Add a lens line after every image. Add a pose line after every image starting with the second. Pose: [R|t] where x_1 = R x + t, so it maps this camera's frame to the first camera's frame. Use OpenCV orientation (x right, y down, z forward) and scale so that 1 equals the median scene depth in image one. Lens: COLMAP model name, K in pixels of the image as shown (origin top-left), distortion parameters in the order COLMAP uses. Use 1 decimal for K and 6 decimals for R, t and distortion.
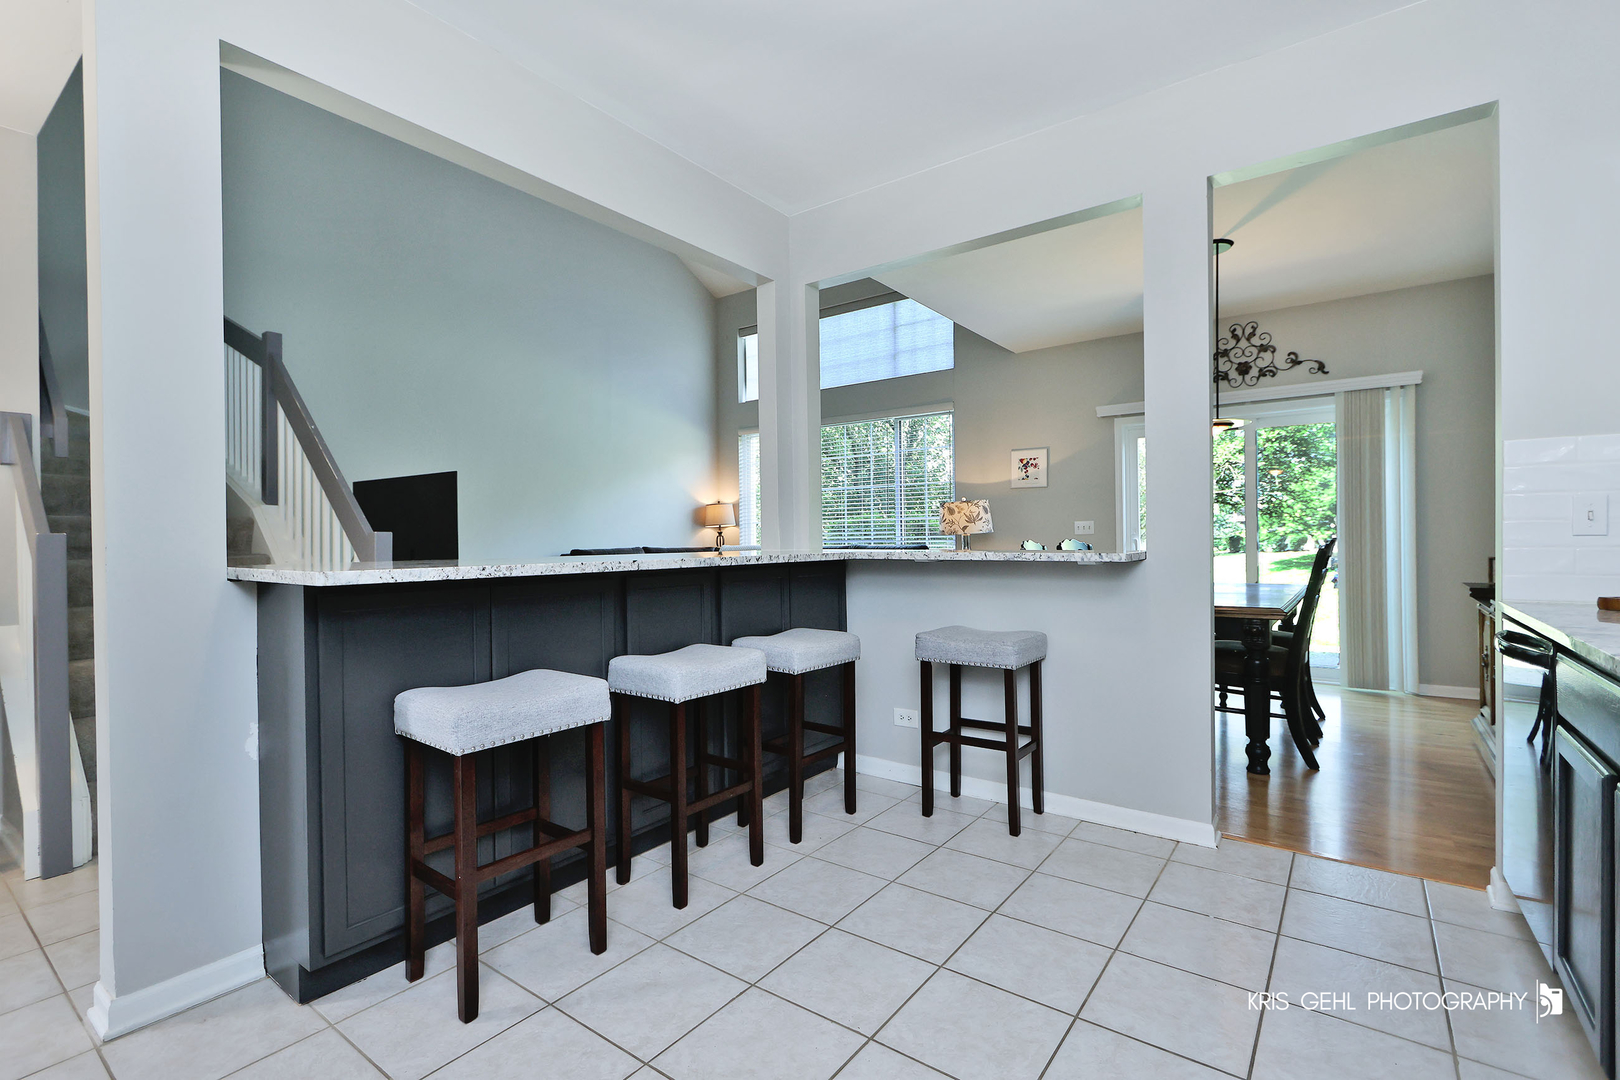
lens RADIAL K [[737.1, 0, 803.9], [0, 737.1, 539.9], [0, 0, 1]] dist [-0.004696, -0.000095]
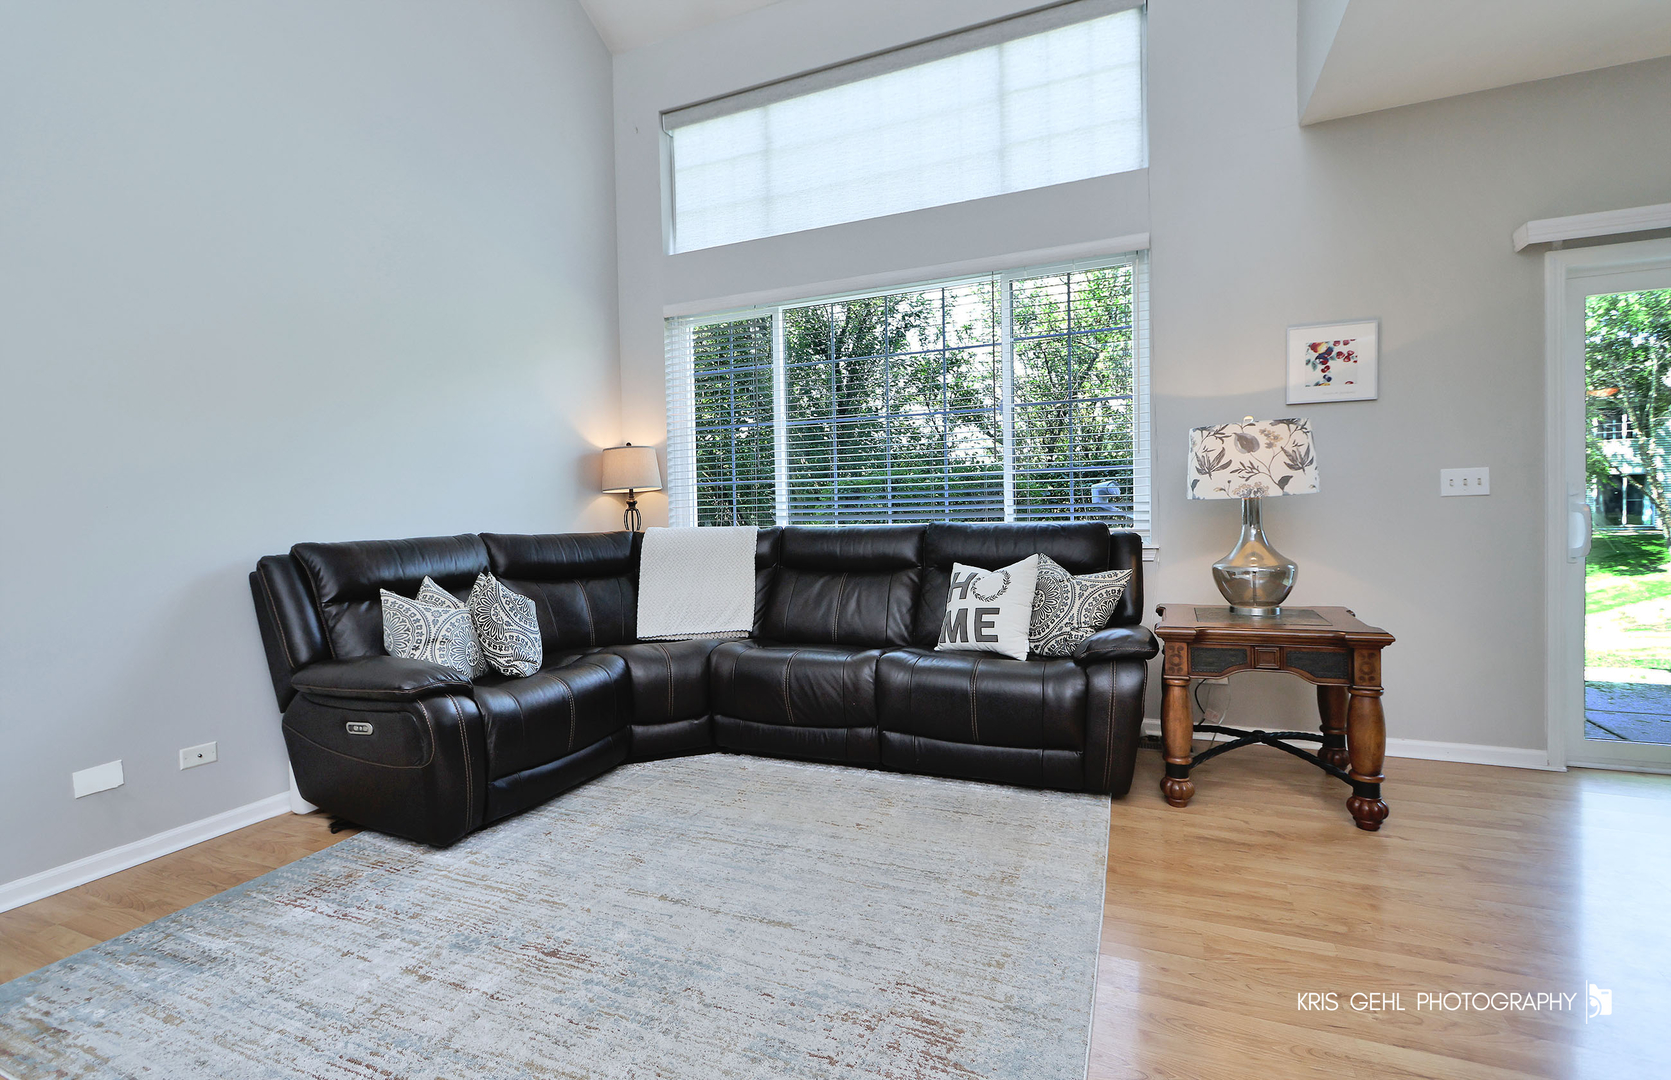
lens RADIAL K [[779.4, 0, 823.9], [0, 779.4, 537.6], [0, 0, 1]] dist [0.004603, -0.000228]
pose [[0.972300, -0.017340, 0.233092, -0.144792], [0.011632, 0.999598, 0.025843, 0.002060], [-0.233447, -0.022416, 0.972111, 0.564818]]
